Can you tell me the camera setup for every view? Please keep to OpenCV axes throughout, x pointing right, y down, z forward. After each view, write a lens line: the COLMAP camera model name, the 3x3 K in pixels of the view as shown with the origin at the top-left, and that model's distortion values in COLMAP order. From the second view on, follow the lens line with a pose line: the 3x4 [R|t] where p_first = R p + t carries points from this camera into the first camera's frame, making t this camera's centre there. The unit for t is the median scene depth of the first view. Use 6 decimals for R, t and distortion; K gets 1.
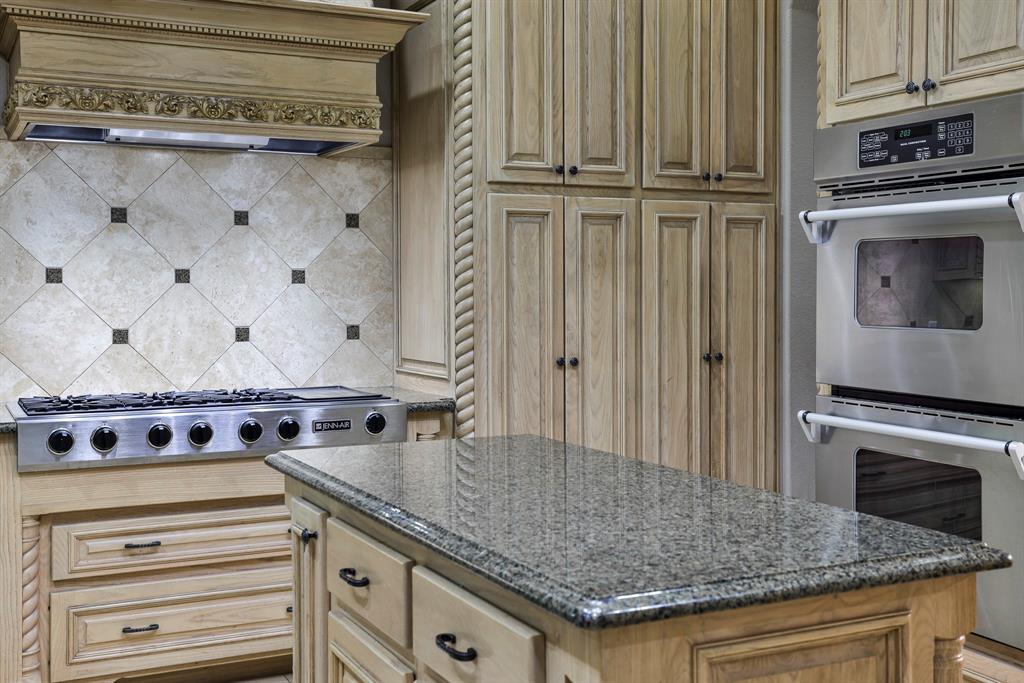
lens RADIAL K [[1181.5, 0, 512.0], [0, 1181.5, 341.5], [0, 0, 1]] dist [0.018004, 0.024184]
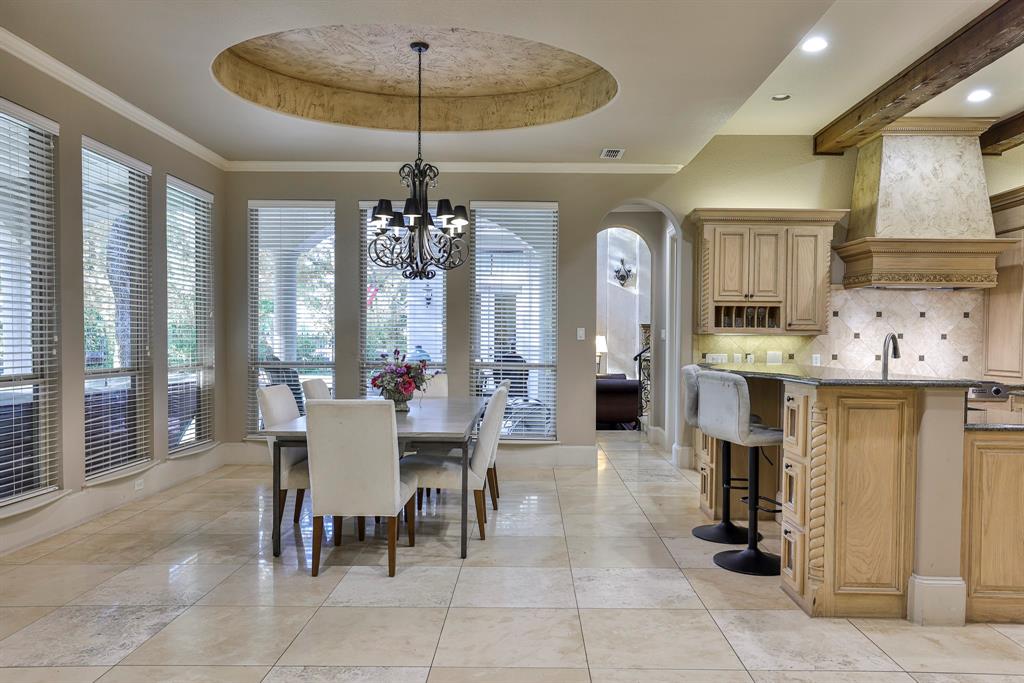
lens RADIAL K [[697.9, 0, 519.6], [0, 697.9, 356.8], [0, 0, 1]] dist [-0.006468, 0.001559]
pose [[0.891113, 0.023026, -0.453197, -0.338598], [-0.031922, 0.999418, -0.011989, 0.040364], [0.452658, 0.025150, 0.891330, -0.845873]]
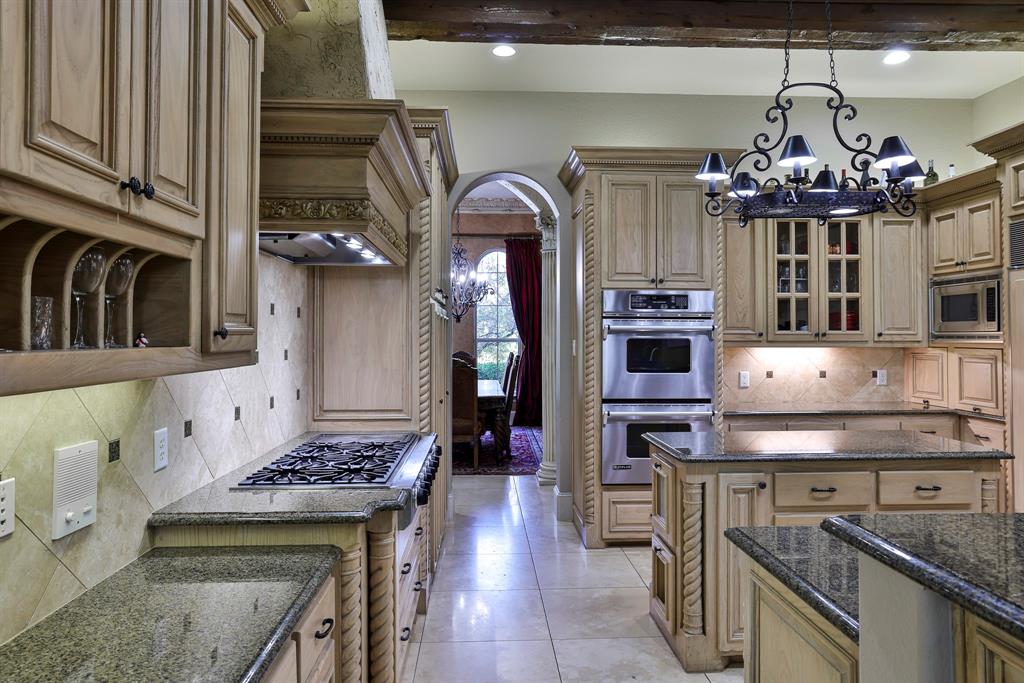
lens RADIAL K [[653.4, 0, 511.6], [0, 653.4, 326.0], [0, 0, 1]] dist [-0.001481, -0.000762]
pose [[0.396466, 0.016664, 0.917898, -0.791160], [0.038259, 0.998667, -0.034656, -0.054910], [-0.917252, 0.048858, 0.395299, 0.519353]]
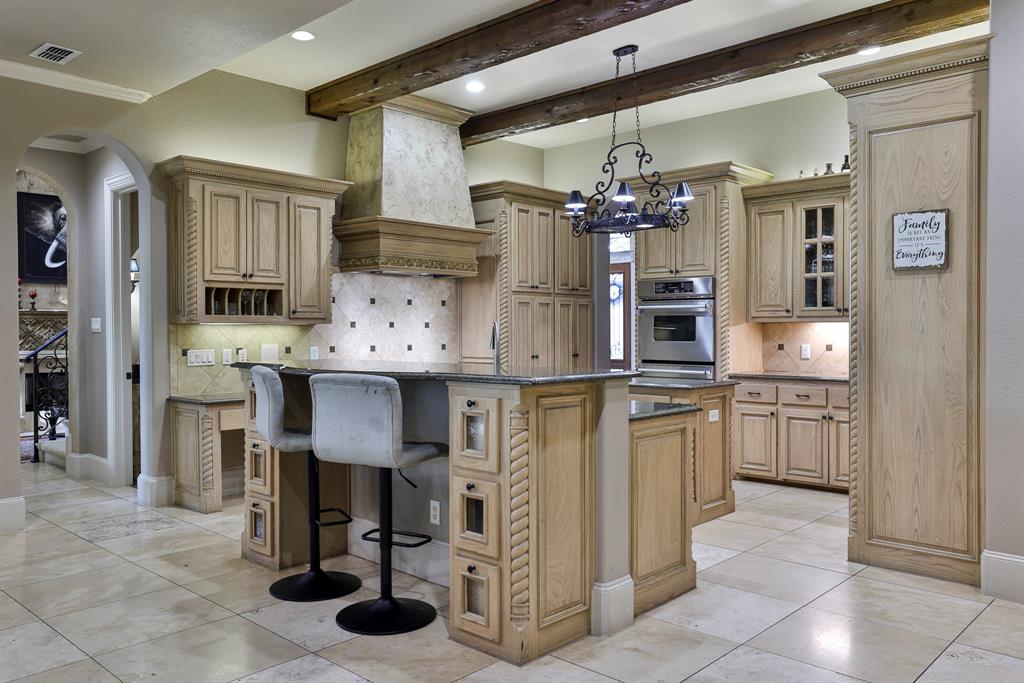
lens RADIAL K [[785.0, 0, 513.9], [0, 785.0, 335.4], [0, 0, 1]] dist [-0.037539, 0.066742]
pose [[0.936708, -0.002127, 0.350106, -0.636676], [0.015627, 0.999239, -0.035741, 0.032576], [-0.349763, 0.038950, 0.936028, -0.690306]]
